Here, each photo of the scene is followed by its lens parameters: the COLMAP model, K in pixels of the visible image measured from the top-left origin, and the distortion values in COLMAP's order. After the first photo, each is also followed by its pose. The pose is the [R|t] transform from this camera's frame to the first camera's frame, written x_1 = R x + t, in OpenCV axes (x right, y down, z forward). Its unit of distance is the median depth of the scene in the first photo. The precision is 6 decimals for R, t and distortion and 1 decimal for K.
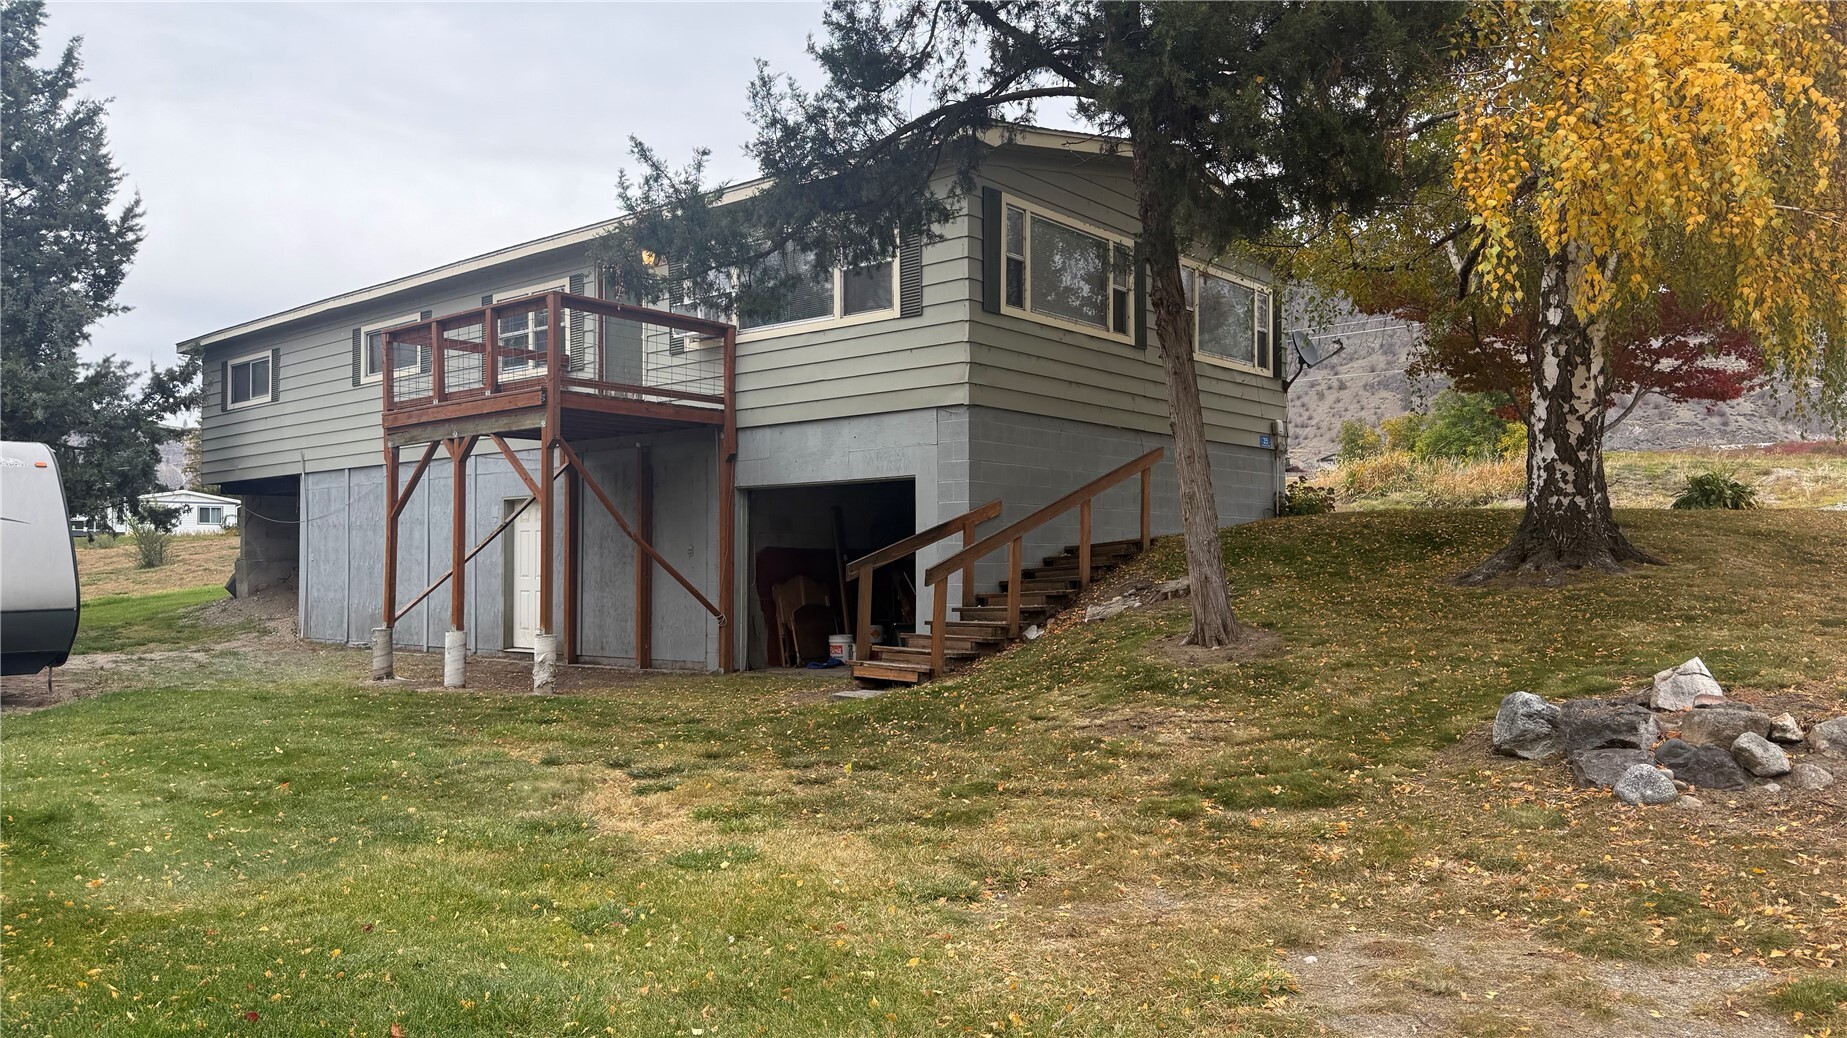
lens RADIAL K [[1297.4, 0, 932.6], [0, 1297.4, 525.3], [0, 0, 1]] dist [0.076797, -0.000399]
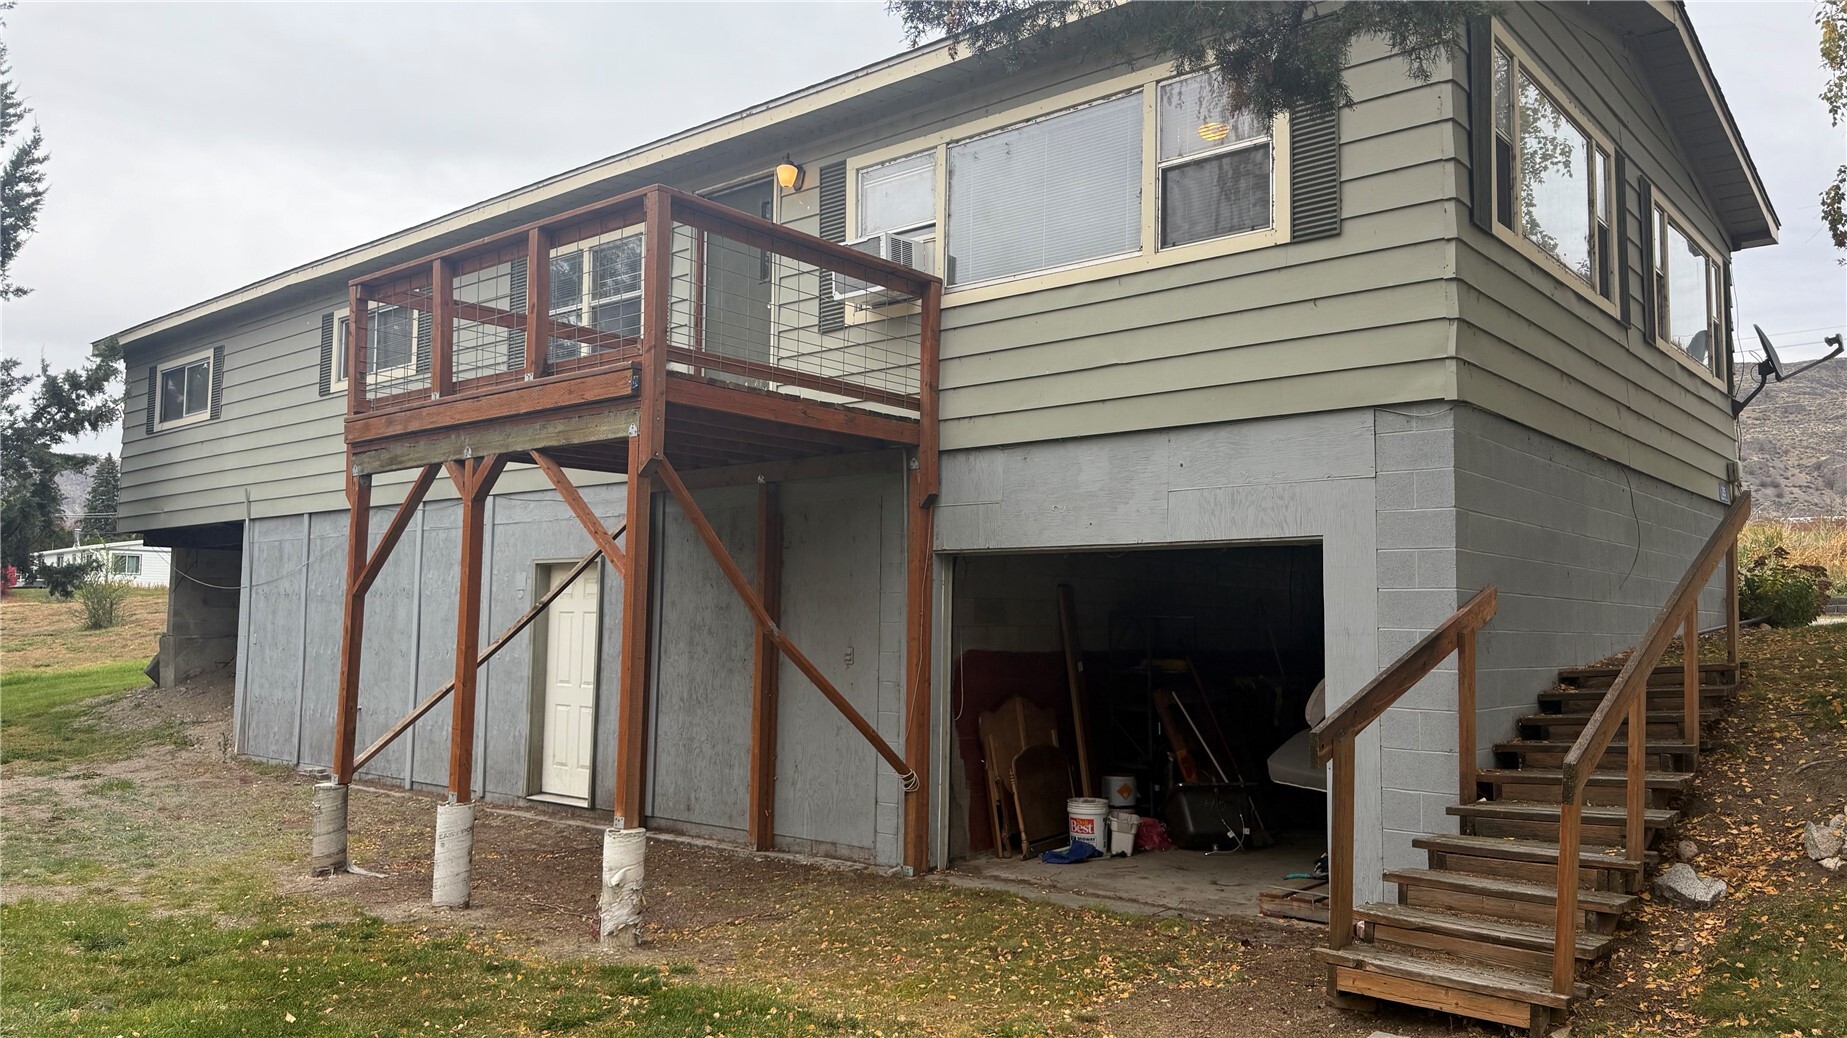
lens RADIAL K [[1344.8, 0, 919.2], [0, 1344.8, 530.2], [0, 0, 1]] dist [0.087462, -0.015101]
pose [[0.999669, 0.016433, -0.019788, -0.139046], [-0.017229, 0.999021, -0.040746, -0.013304], [0.019099, 0.041073, 0.998974, 0.371184]]
